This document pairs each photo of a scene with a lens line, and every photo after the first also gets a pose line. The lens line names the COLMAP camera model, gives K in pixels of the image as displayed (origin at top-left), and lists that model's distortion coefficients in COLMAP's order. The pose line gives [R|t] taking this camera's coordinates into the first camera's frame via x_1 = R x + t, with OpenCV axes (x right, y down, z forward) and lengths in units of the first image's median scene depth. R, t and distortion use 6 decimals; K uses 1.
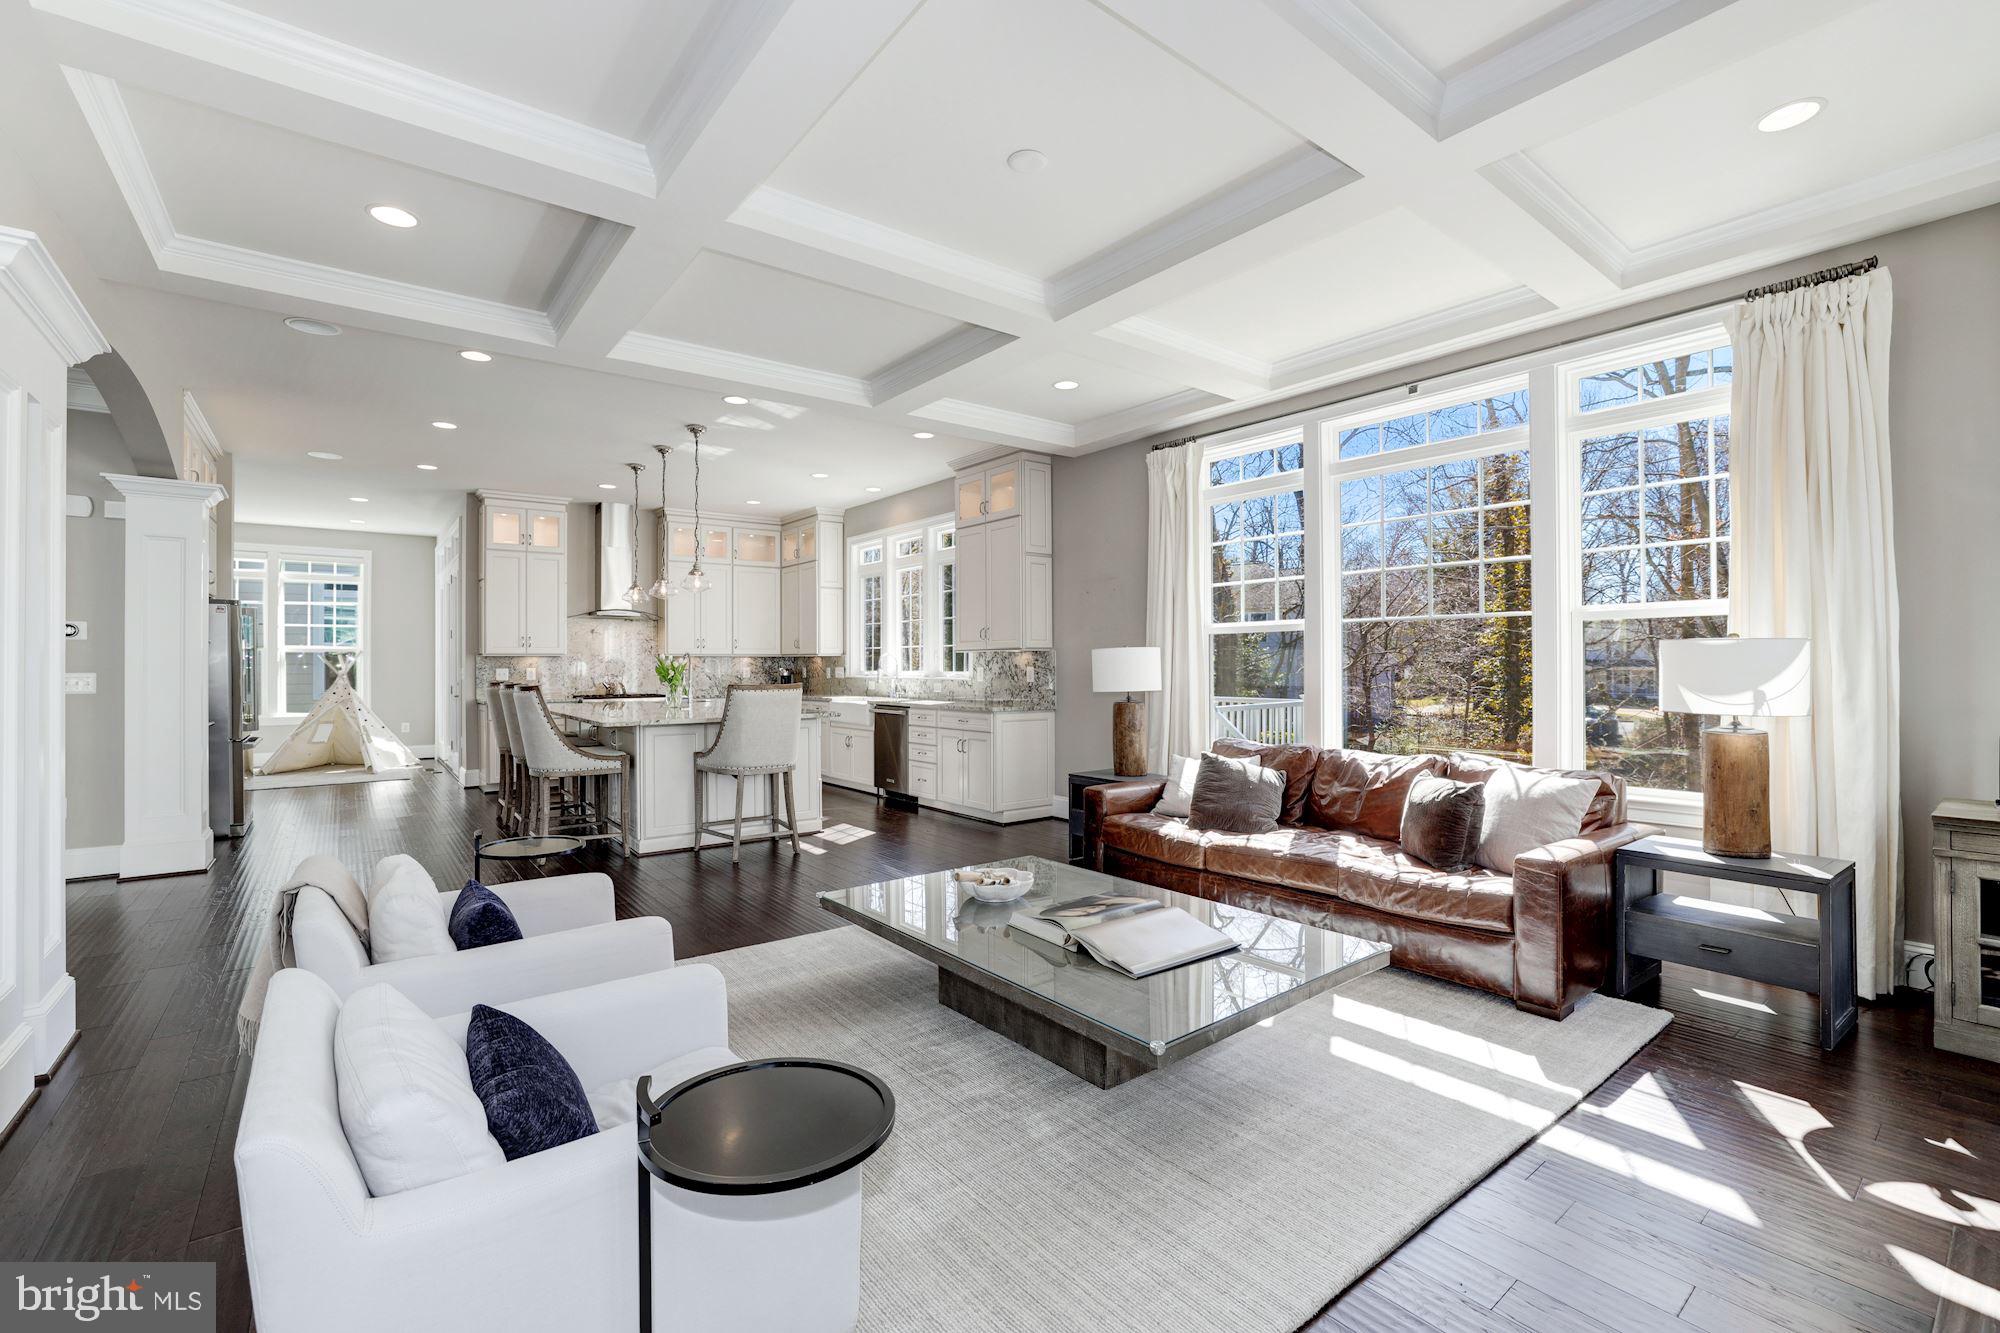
lens RADIAL K [[862.0, 0, 1000.3], [0, 862.0, 661.2], [0, 0, 1]] dist [-0.051262, 0.018028]
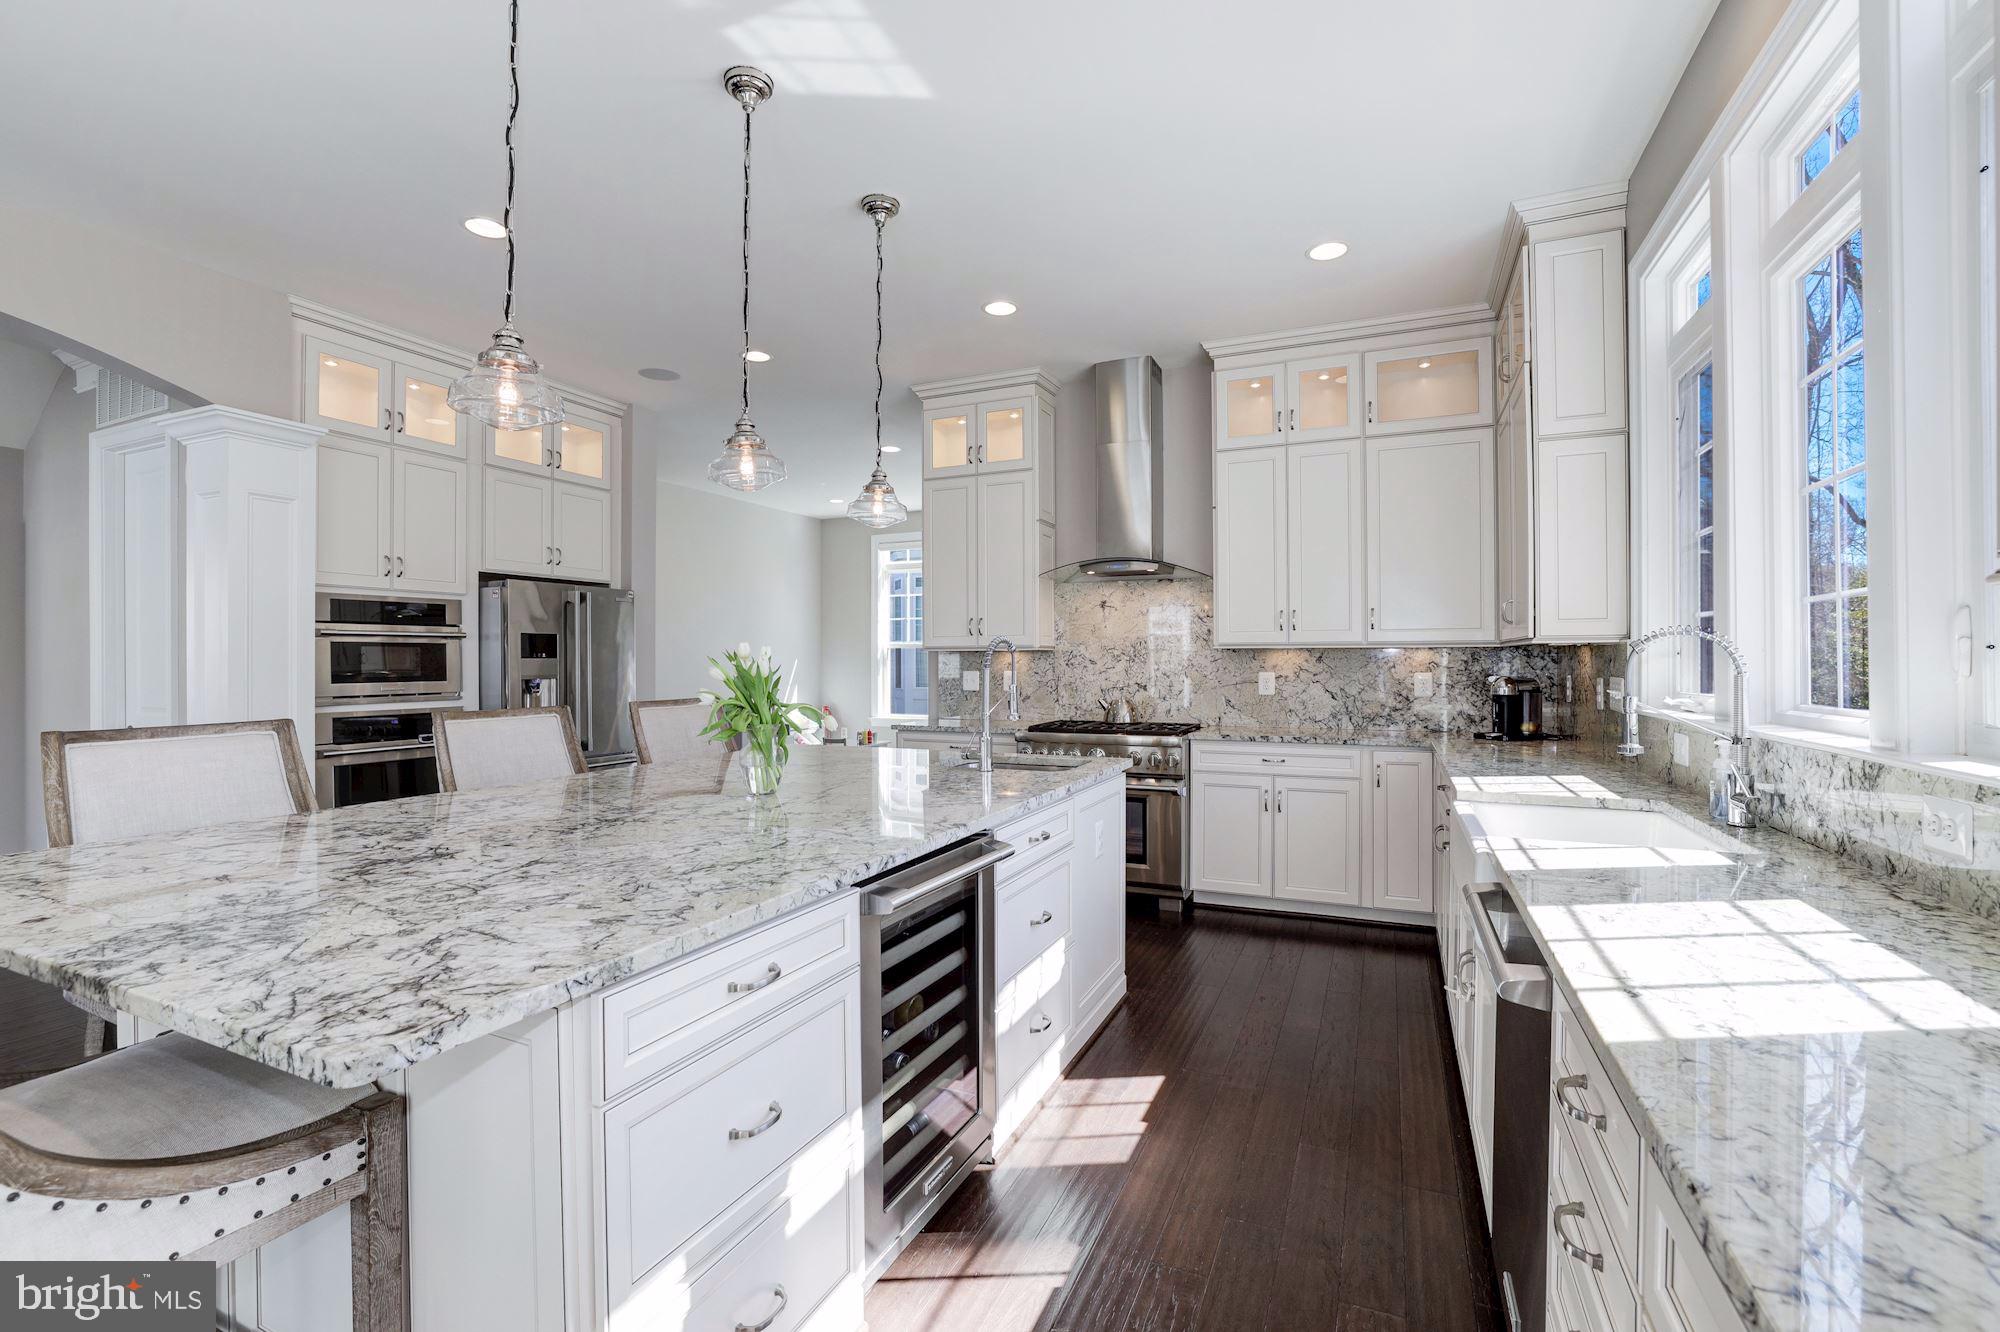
lens RADIAL K [[862.0, 0, 1000.3], [0, 862.0, 660.7], [0, 0, 1]] dist [-0.051262, 0.018028]
pose [[0.468438, 0.003461, -0.883489, -0.027147], [0.003520, 0.999977, 0.005783, -0.003559], [0.883489, -0.005819, 0.468415, 1.174750]]
